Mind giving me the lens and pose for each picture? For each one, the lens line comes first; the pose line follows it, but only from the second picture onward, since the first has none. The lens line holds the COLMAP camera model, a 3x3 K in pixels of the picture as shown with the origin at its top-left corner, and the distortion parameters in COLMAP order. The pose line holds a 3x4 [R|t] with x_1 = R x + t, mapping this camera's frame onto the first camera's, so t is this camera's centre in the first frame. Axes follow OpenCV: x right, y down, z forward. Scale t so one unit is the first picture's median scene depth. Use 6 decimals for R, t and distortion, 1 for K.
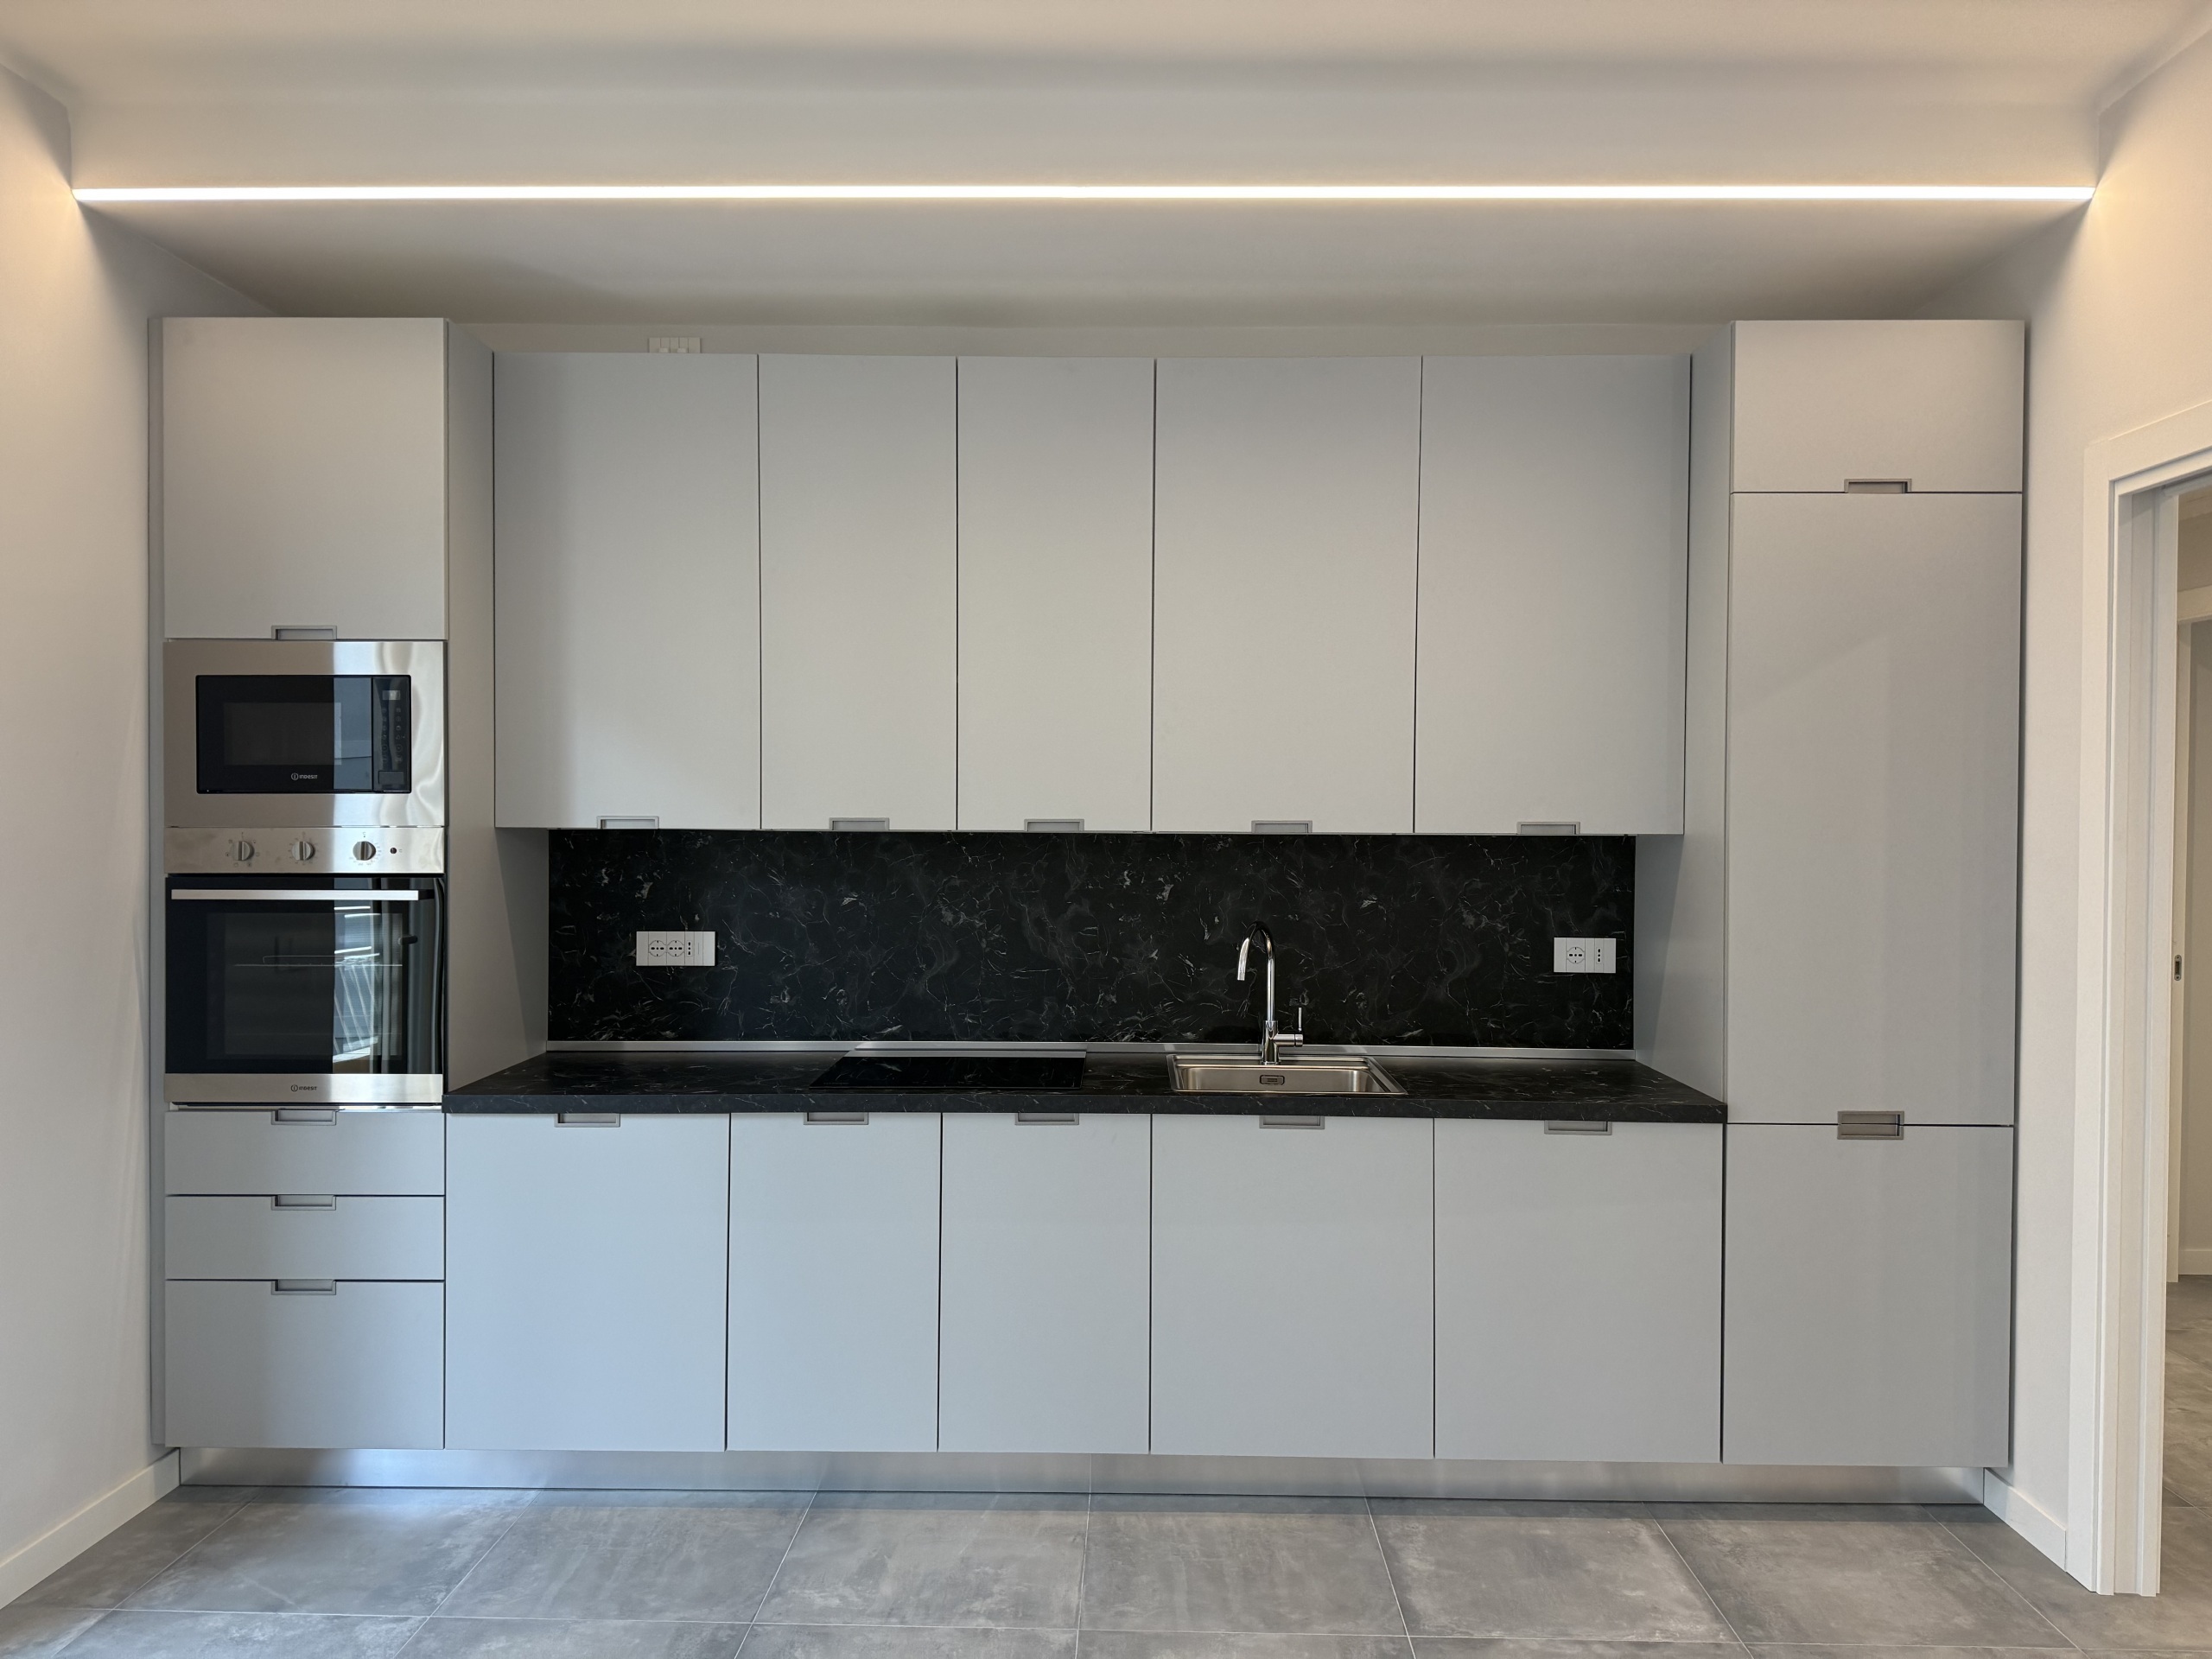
lens RADIAL K [[1585.2, 0, 1098.1], [0, 1585.2, 829.7], [0, 0, 1]] dist [0.043002, -0.019506]
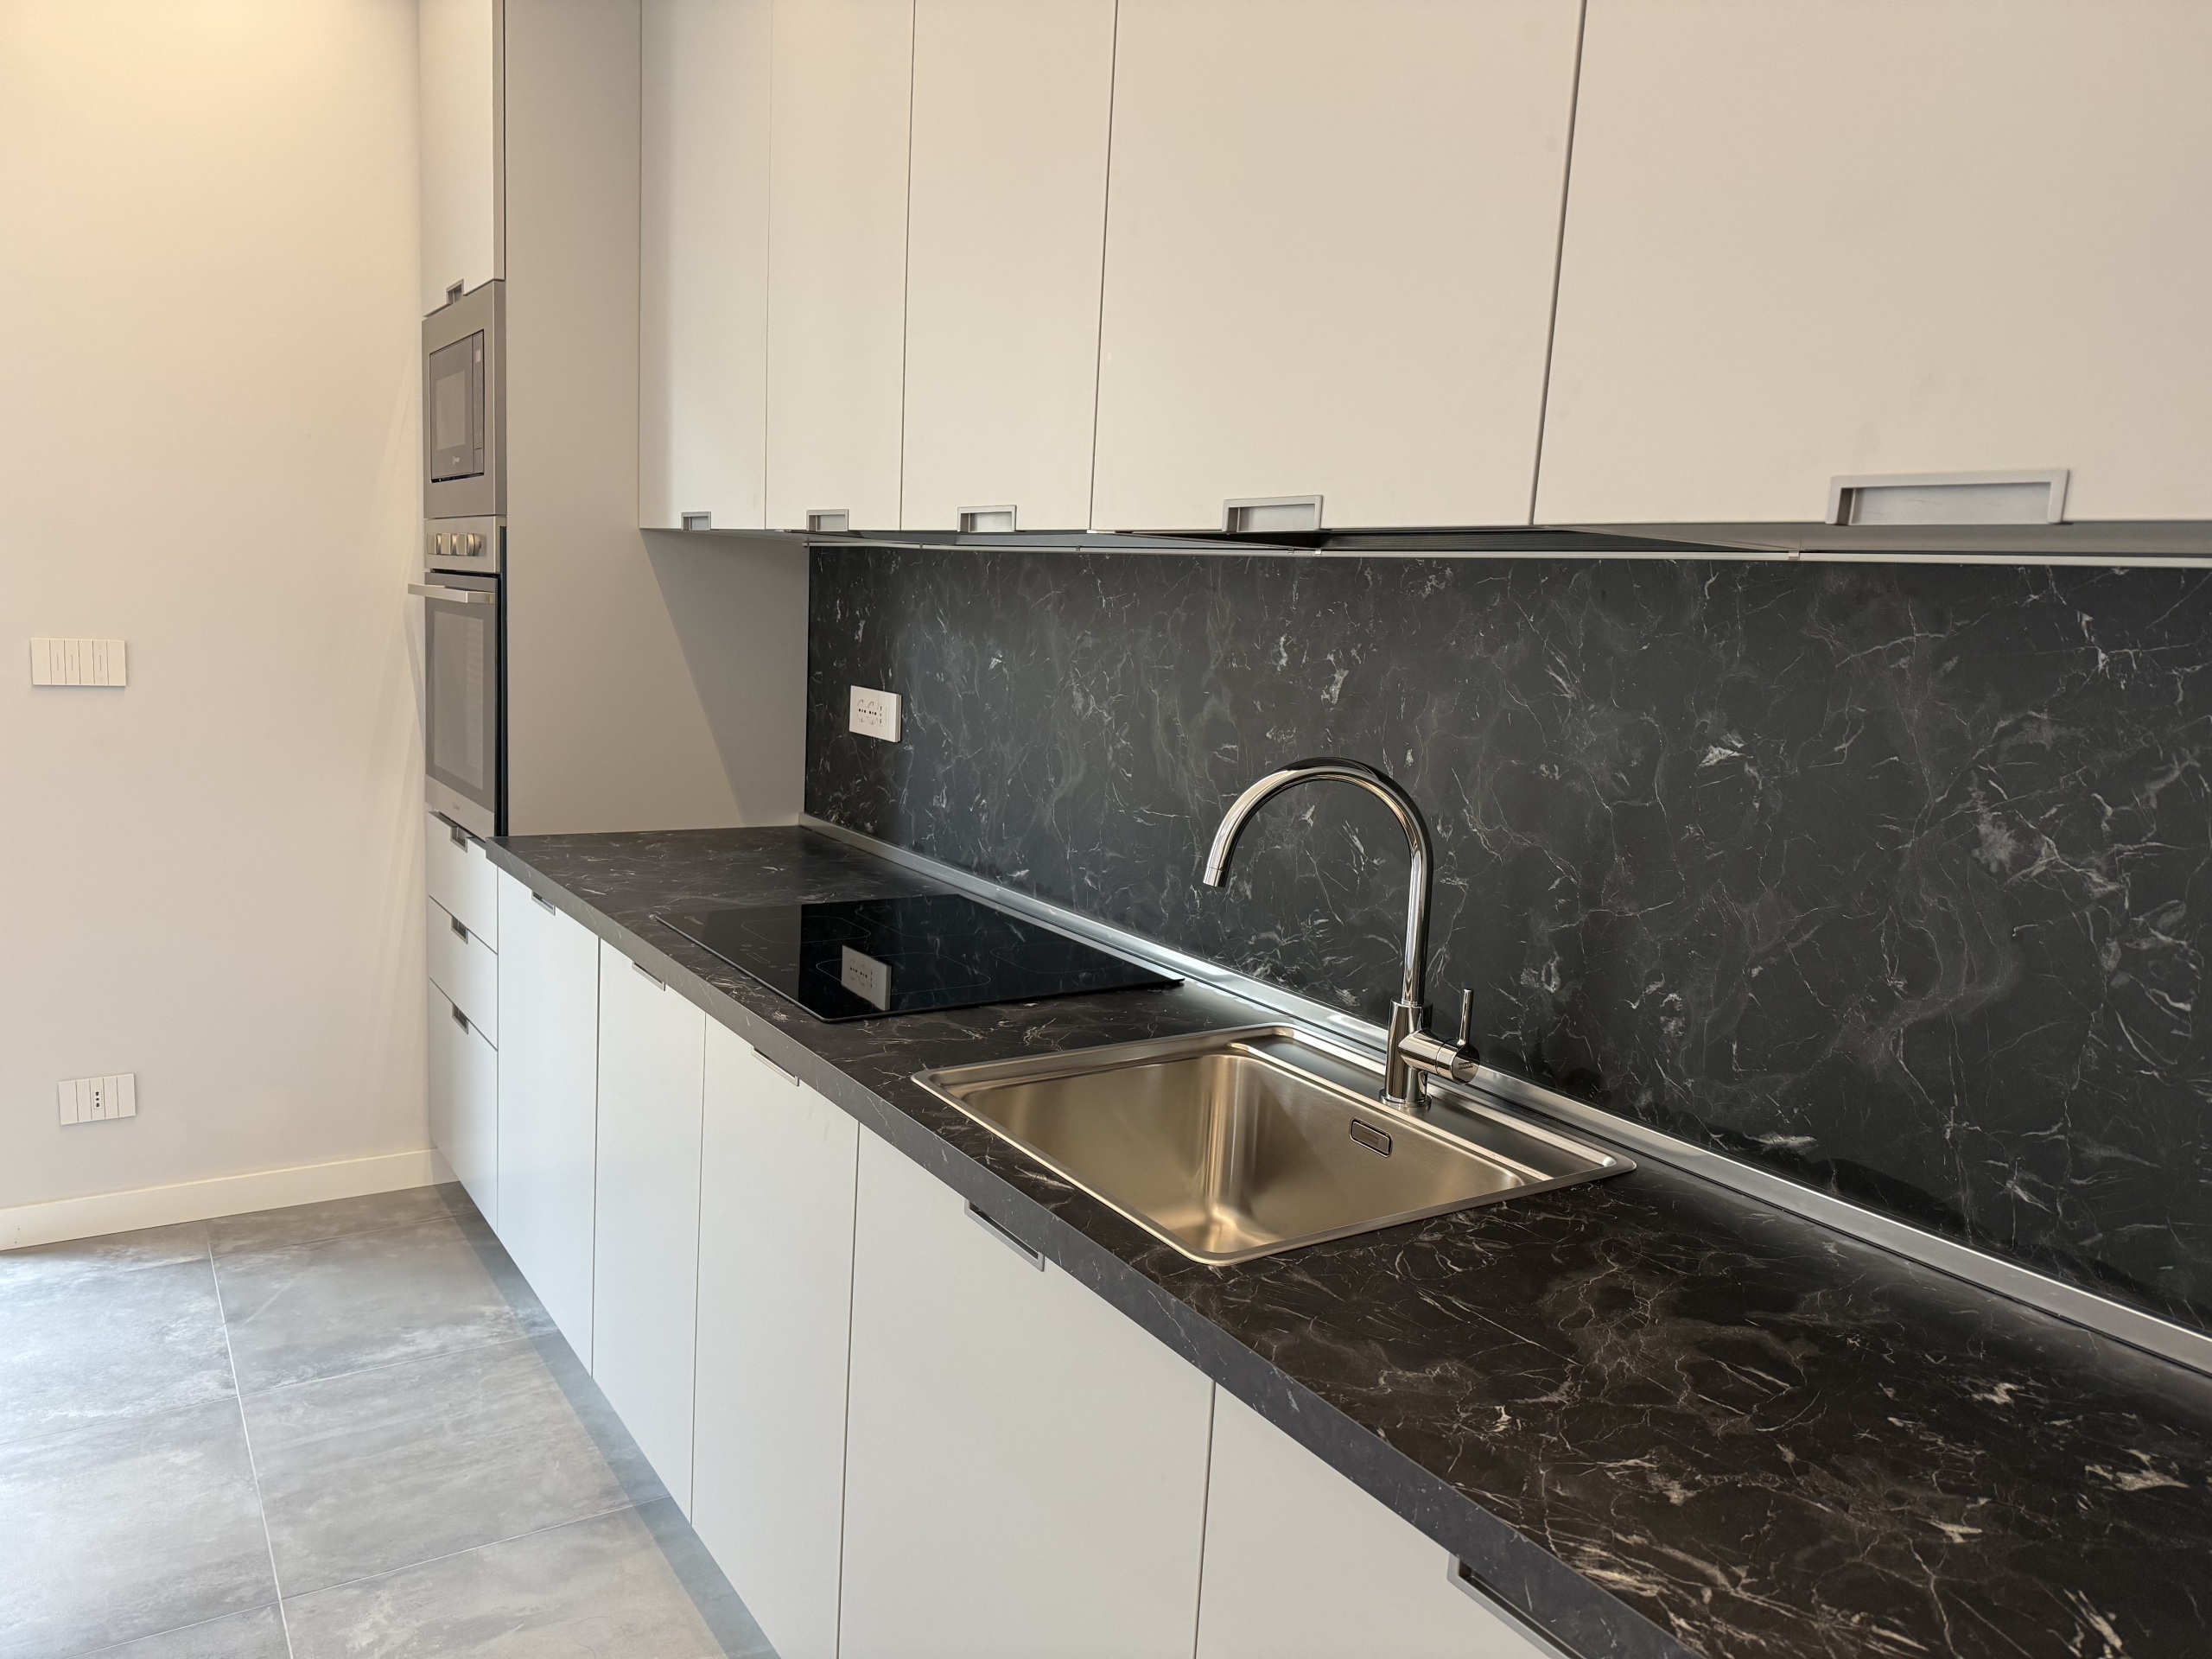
lens RADIAL K [[1585.2, 0, 1099.7], [0, 1585.2, 843.0], [0, 0, 1]] dist [0.043002, -0.019506]
pose [[0.536413, 0.153163, -0.829941, 0.400734], [-0.046963, 0.987288, 0.151847, 0.017570], [0.842648, -0.042476, 0.536787, 0.690785]]
